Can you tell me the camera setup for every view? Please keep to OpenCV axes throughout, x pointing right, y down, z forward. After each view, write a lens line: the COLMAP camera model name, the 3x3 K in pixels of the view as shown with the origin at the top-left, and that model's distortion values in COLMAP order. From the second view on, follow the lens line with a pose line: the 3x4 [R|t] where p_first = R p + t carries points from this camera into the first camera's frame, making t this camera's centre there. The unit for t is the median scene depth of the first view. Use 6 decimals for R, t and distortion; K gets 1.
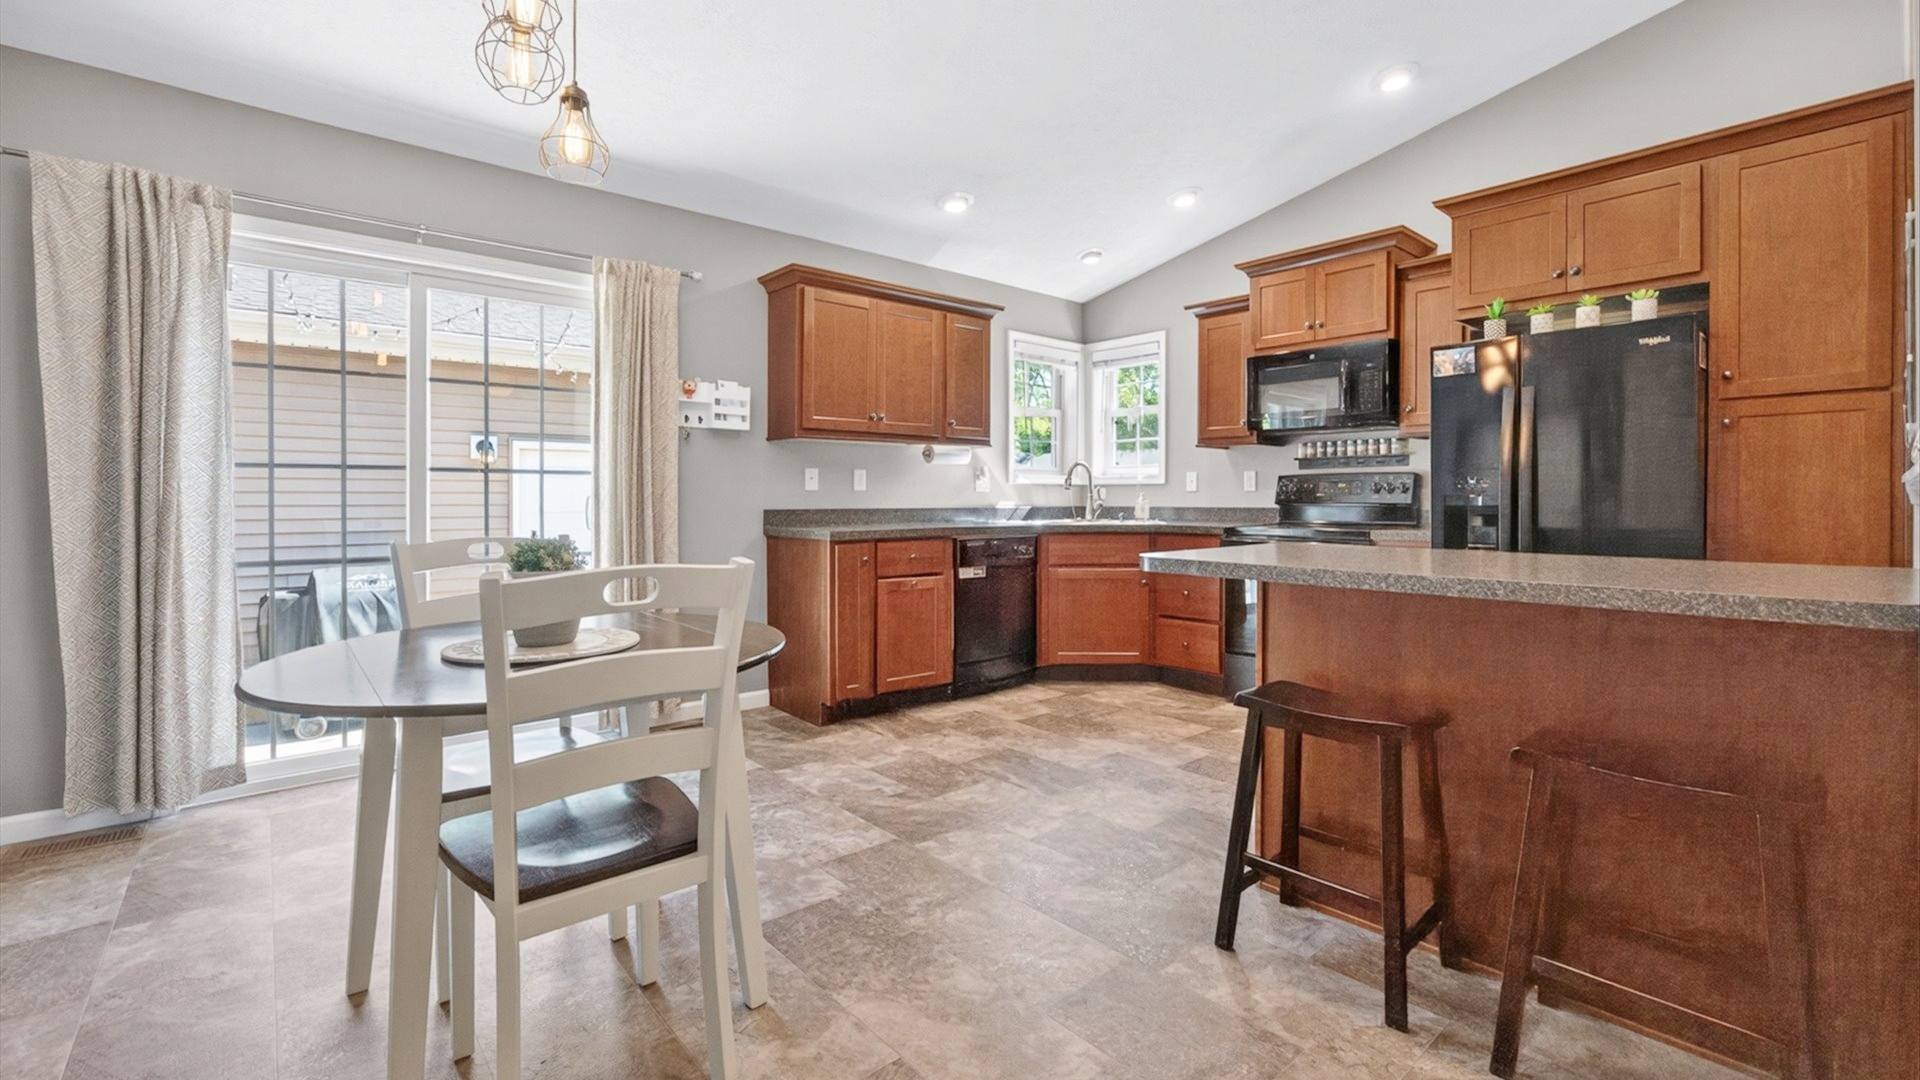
lens RADIAL K [[826.7, 0, 963.4], [0, 826.7, 506.6], [0, 0, 1]] dist [-0.020303, 0.008019]
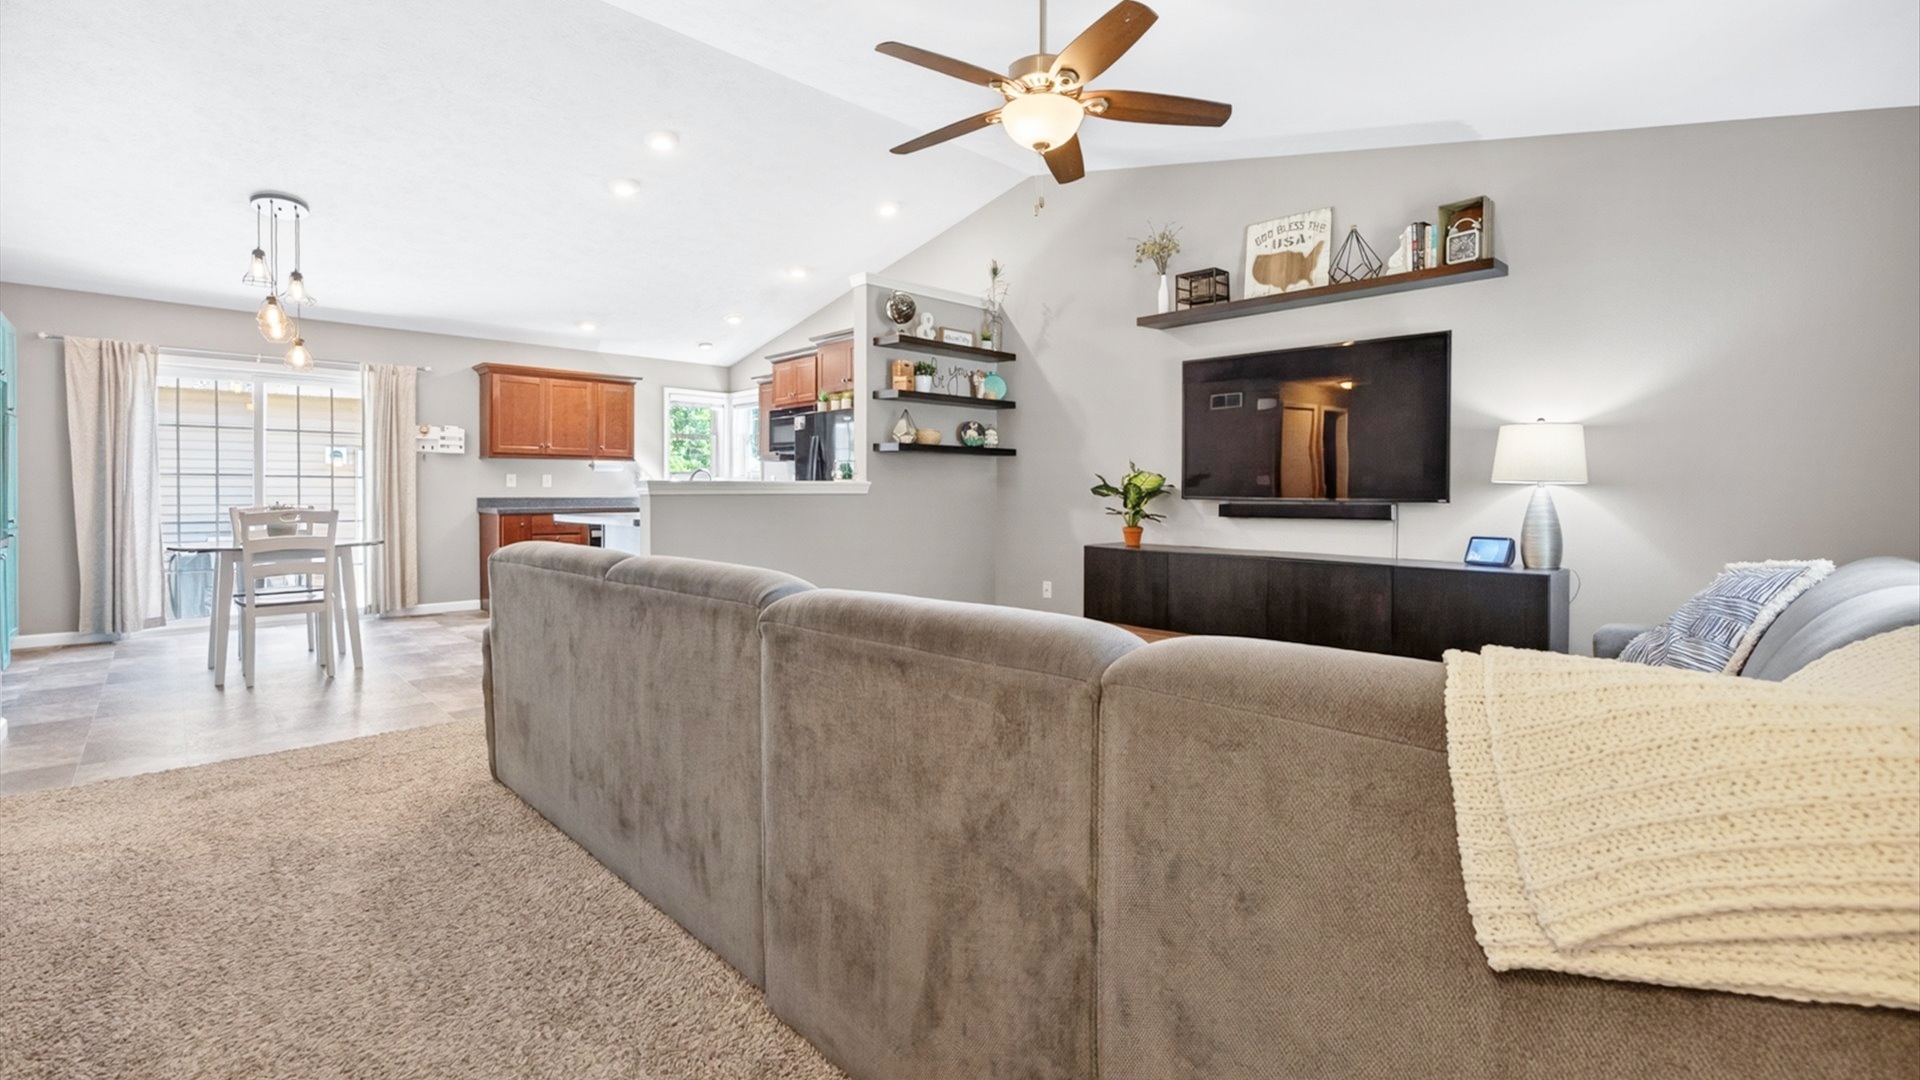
lens RADIAL K [[826.7, 0, 977.3], [0, 826.7, 501.9], [0, 0, 1]] dist [-0.020303, 0.008019]
pose [[0.997730, 0.000338, 0.067340, 0.913153], [-0.000433, 0.999999, 0.001397, 0.012216], [-0.067339, -0.001423, 0.997729, -1.062561]]
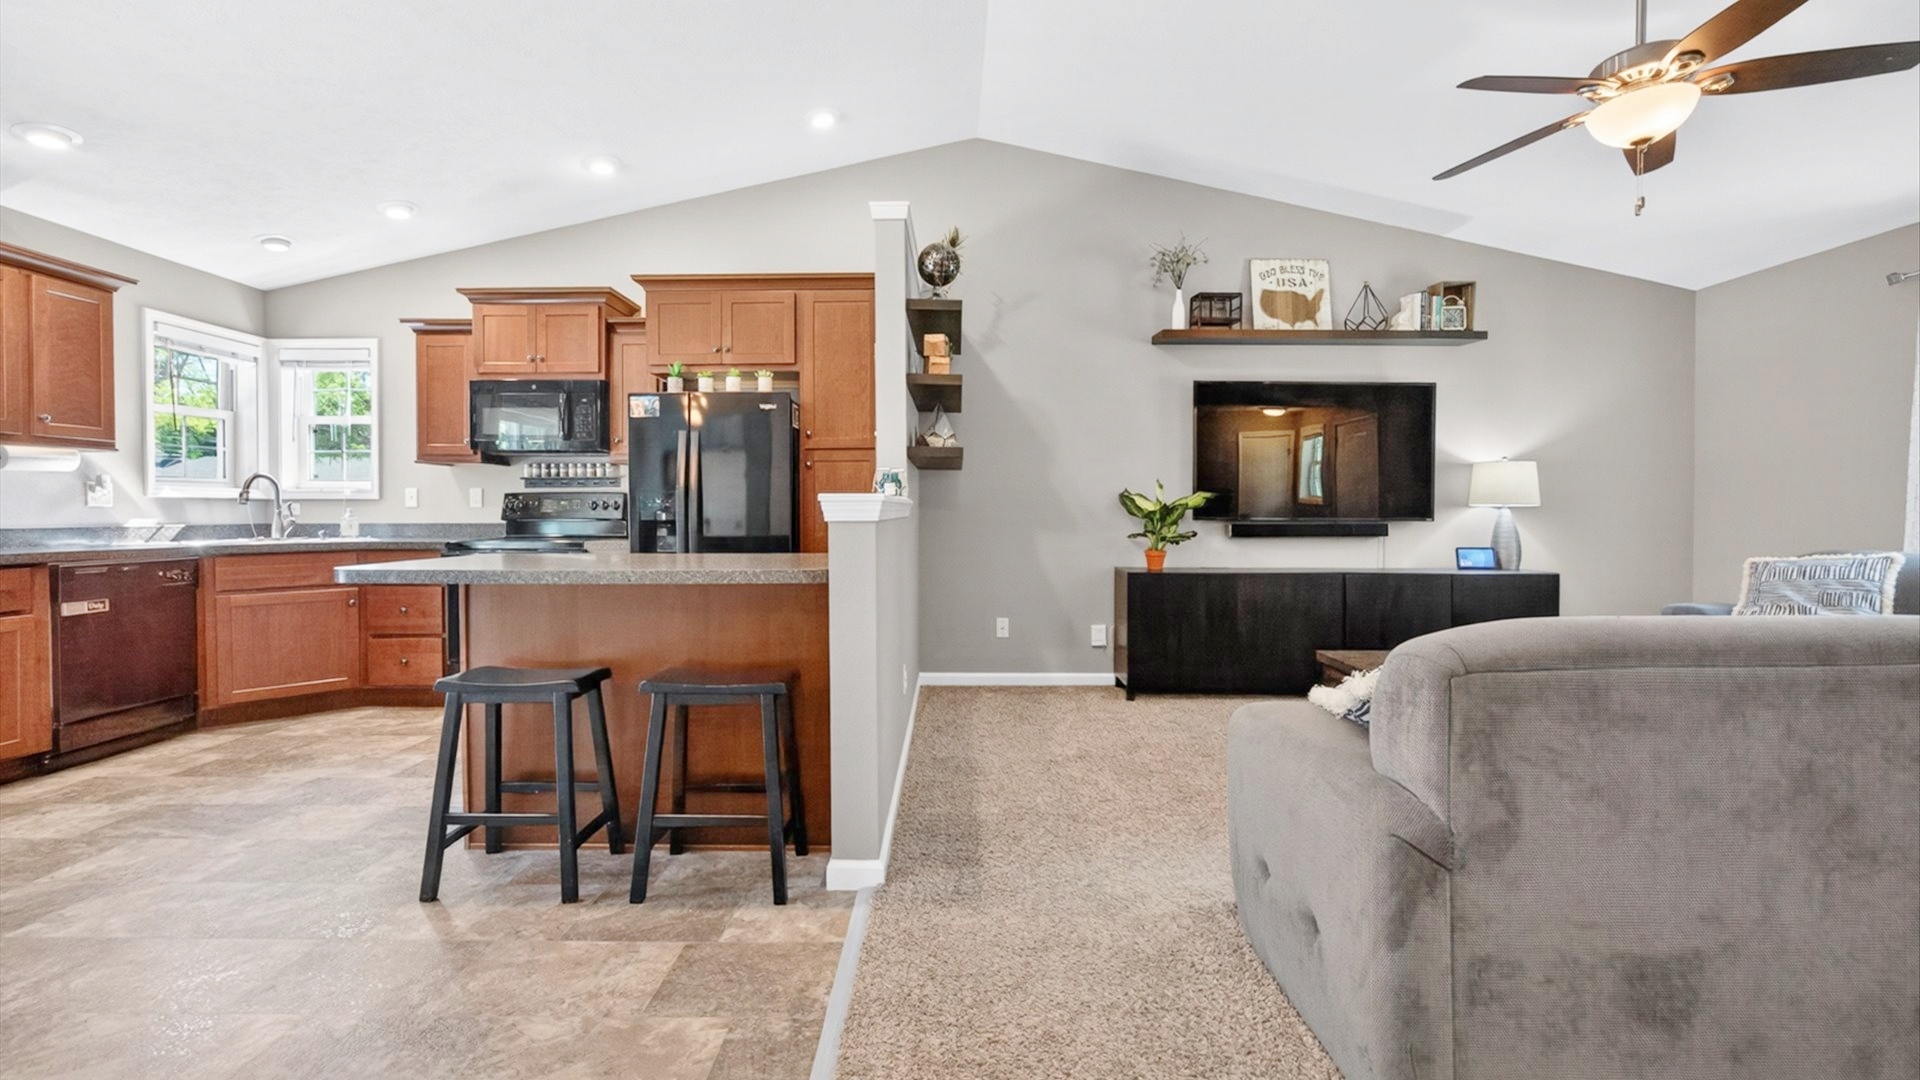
lens RADIAL K [[826.7, 0, 980.8], [0, 826.7, 522.6], [0, 0, 1]] dist [-0.020303, 0.008019]
pose [[0.652911, -0.009493, 0.757375, -0.029519], [0.009932, 0.999943, 0.003970, 0.003472], [-0.757369, 0.004930, 0.652968, -0.231285]]
